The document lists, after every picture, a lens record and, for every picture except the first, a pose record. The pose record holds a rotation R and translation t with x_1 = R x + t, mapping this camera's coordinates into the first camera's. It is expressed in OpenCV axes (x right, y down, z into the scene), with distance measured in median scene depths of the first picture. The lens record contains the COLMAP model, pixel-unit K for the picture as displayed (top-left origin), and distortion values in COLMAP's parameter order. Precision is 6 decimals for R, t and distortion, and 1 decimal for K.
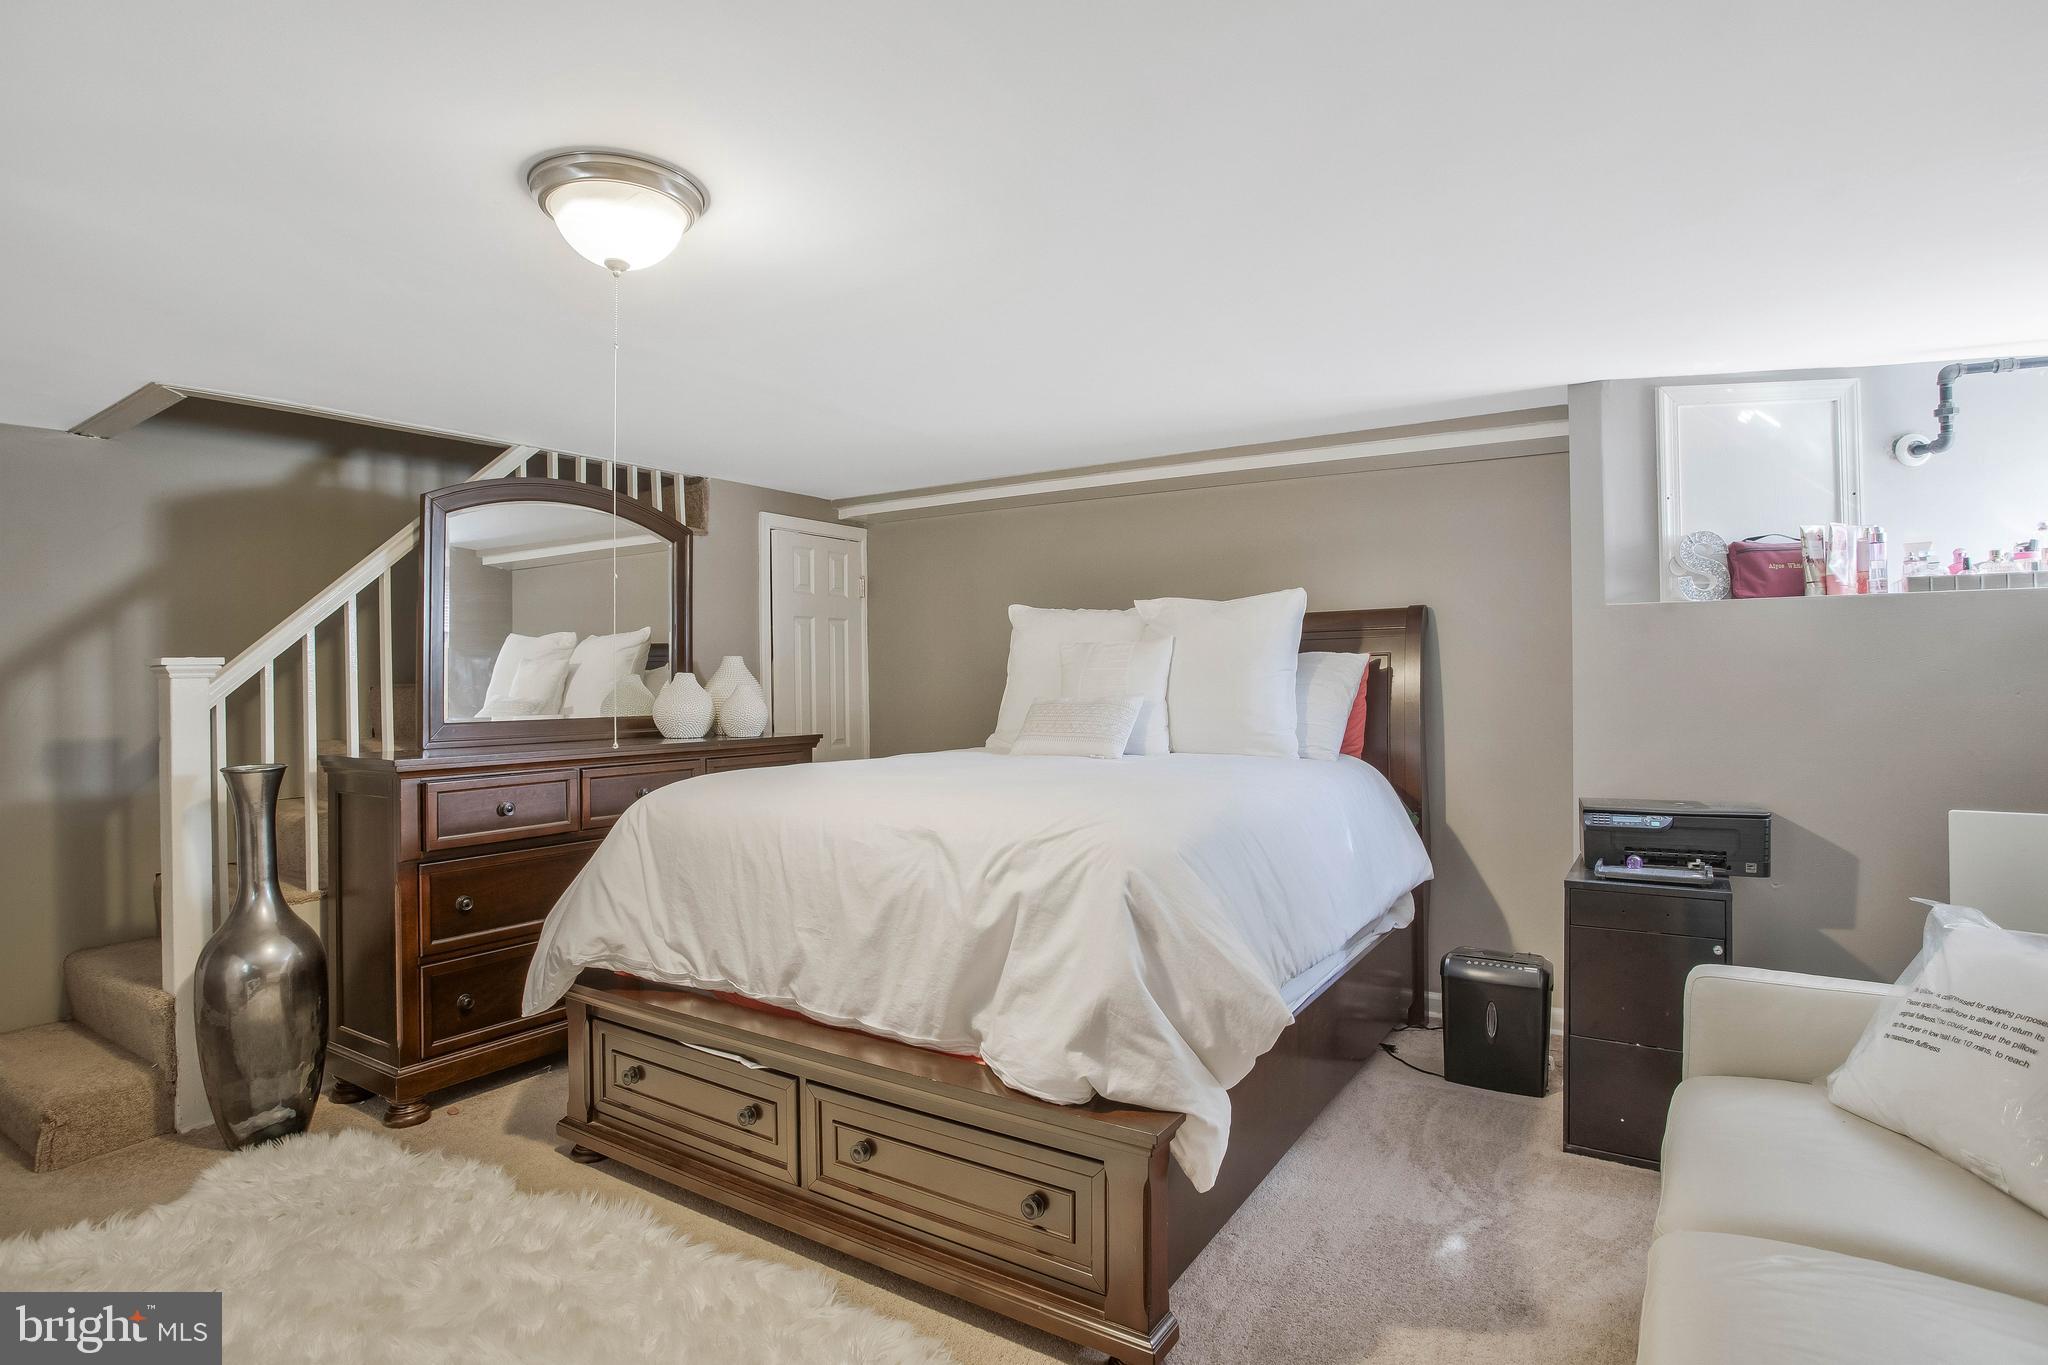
lens RADIAL K [[1042.9, 0, 1024.0], [0, 1042.9, 682.5], [0, 0, 1]] dist [-0.018097, -0.000082]
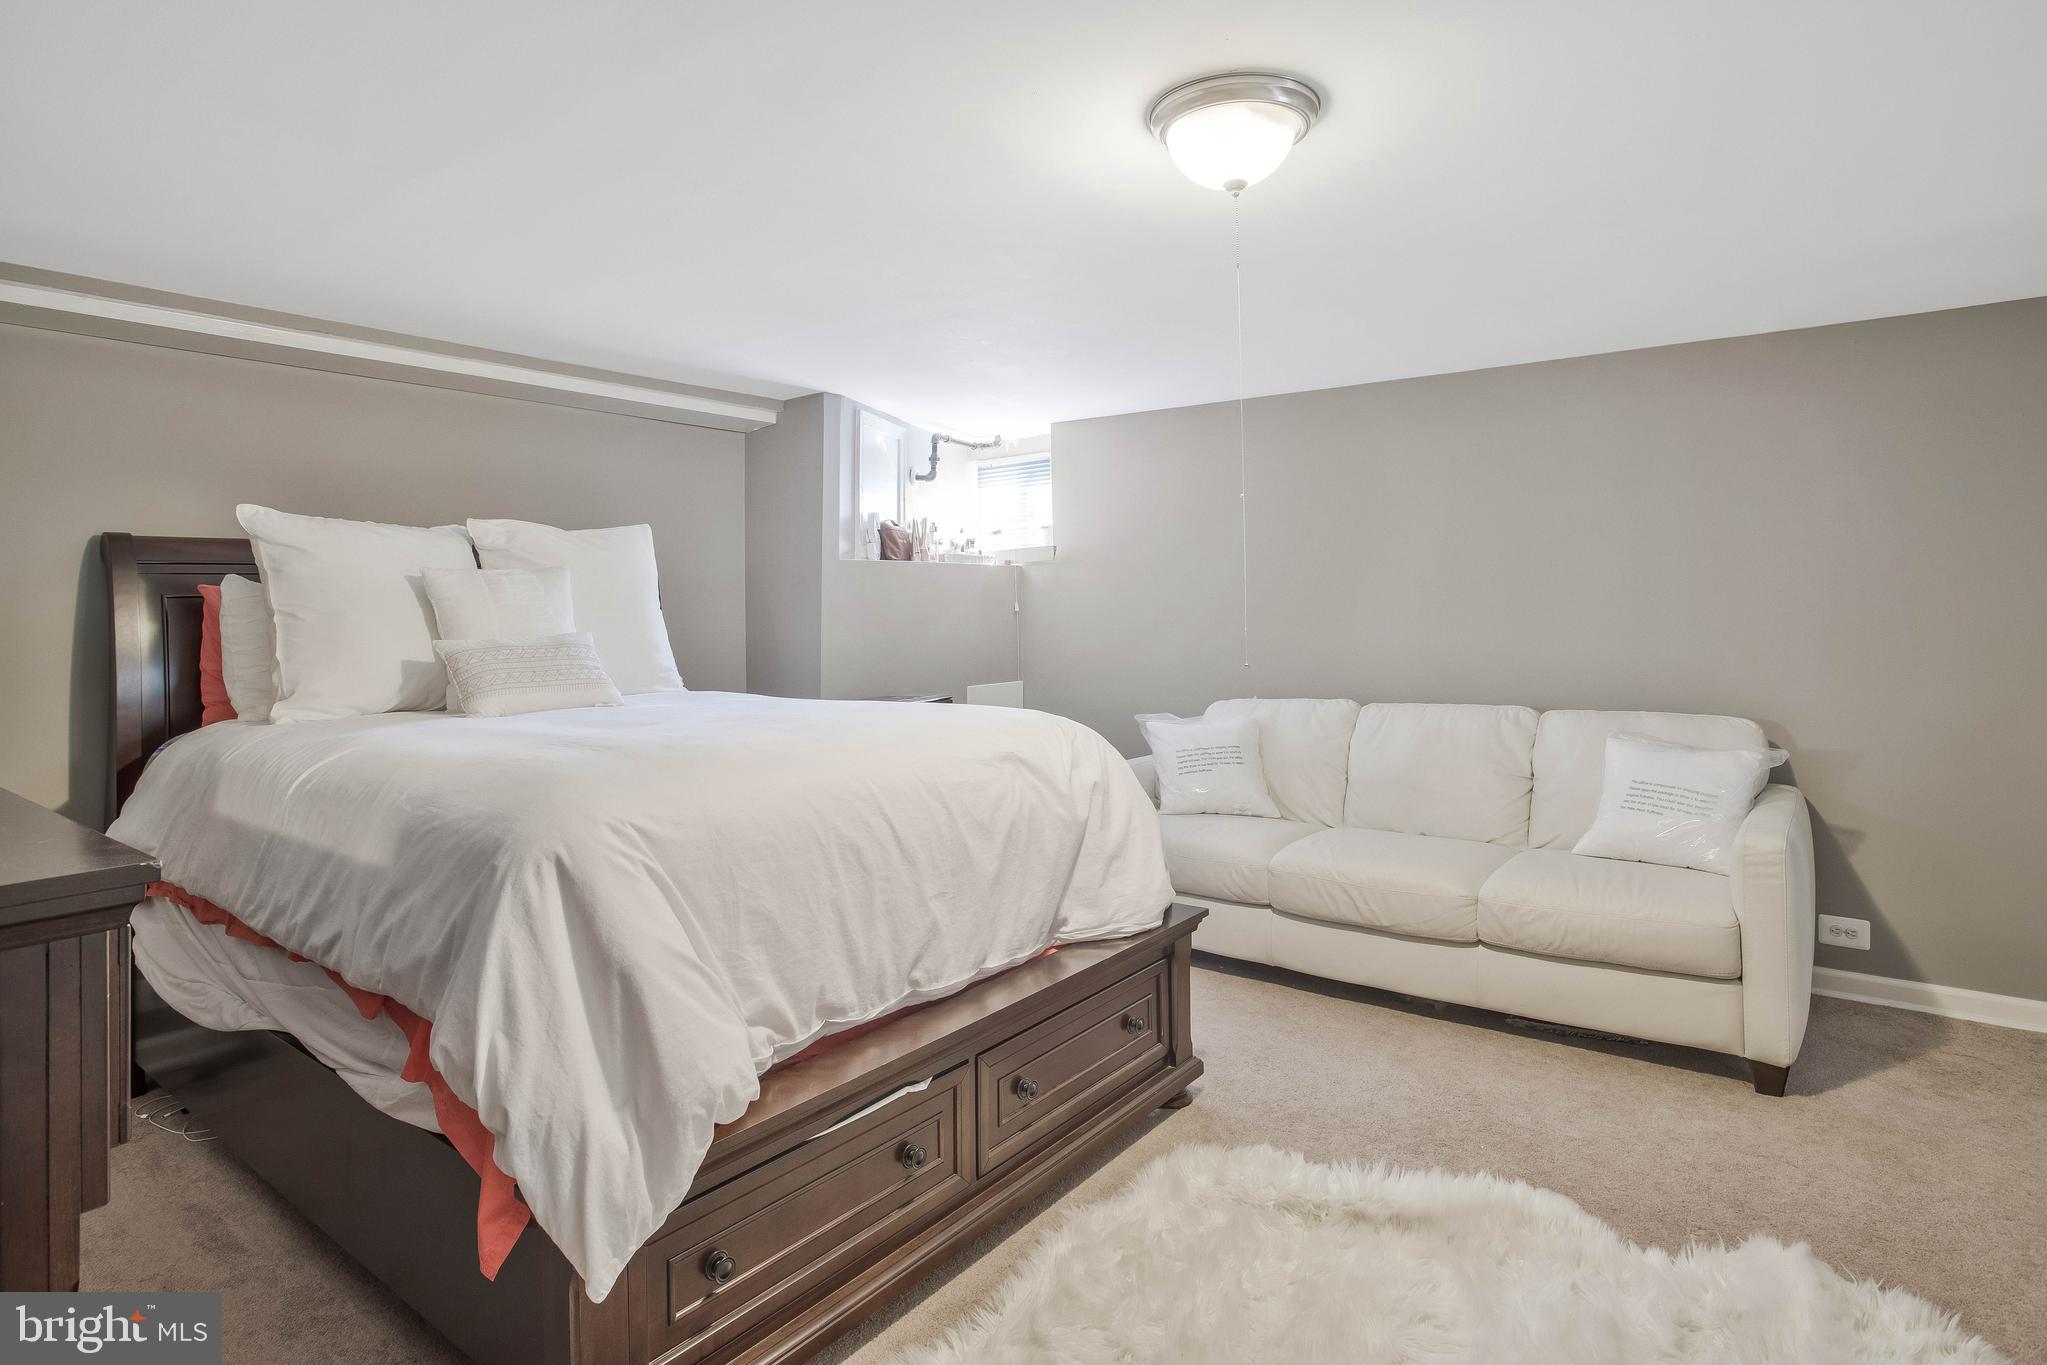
lens RADIAL K [[1070.9, 0, 1025.1], [0, 1070.9, 605.5], [0, 0, 1]] dist [0.000234, -0.000015]
pose [[0.082142, 0.009017, 0.996580, -1.082663], [0.018611, 0.999771, -0.010579, 0.007610], [-0.996447, 0.019416, 0.081956, 0.845077]]
